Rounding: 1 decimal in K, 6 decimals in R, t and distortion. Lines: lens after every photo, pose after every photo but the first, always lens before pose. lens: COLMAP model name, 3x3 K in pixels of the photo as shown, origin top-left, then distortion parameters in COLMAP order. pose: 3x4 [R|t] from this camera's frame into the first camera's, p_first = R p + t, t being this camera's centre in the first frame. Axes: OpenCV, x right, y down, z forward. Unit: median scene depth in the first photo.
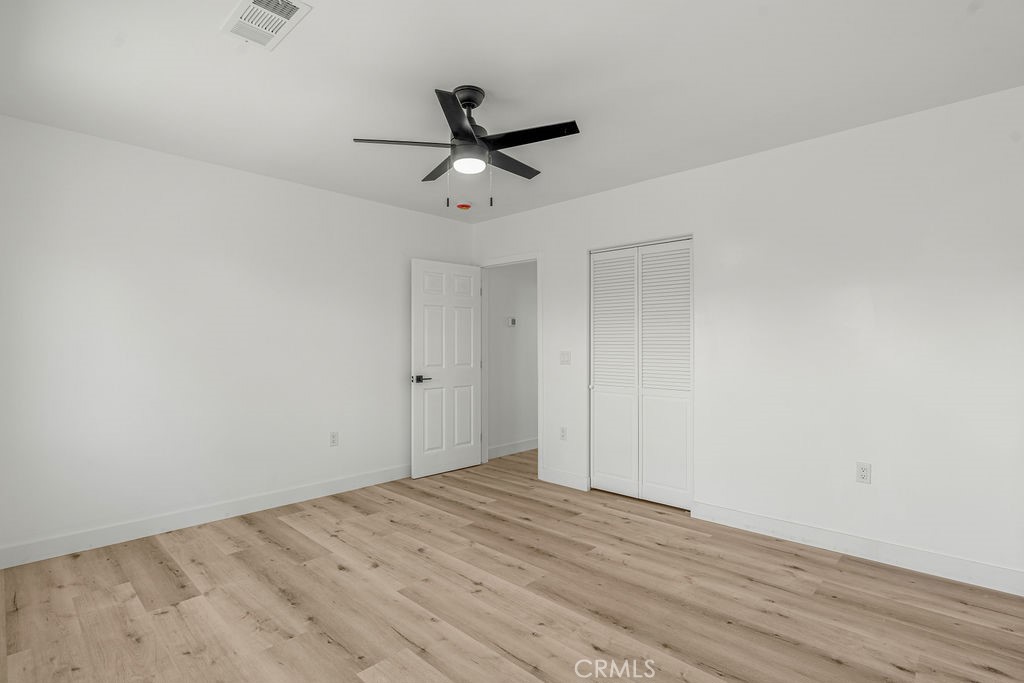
lens RADIAL K [[497.9, 0, 510.9], [0, 497.9, 342.9], [0, 0, 1]] dist [0.000764, 0.000123]
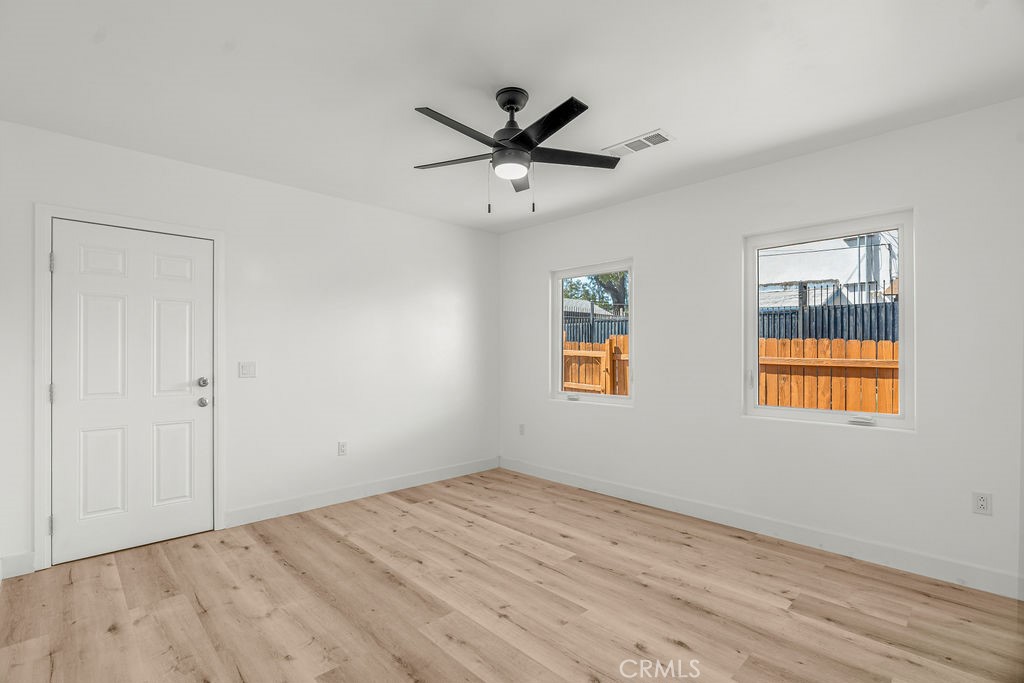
lens RADIAL K [[467.5, 0, 513.2], [0, 467.5, 347.2], [0, 0, 1]] dist [-0.000494, 0.000001]
pose [[-0.999428, 0.003089, 0.033668, -0.117691], [0.002751, 0.999946, -0.010068, 0.001881], [-0.033698, -0.009969, -0.999382, 1.916515]]
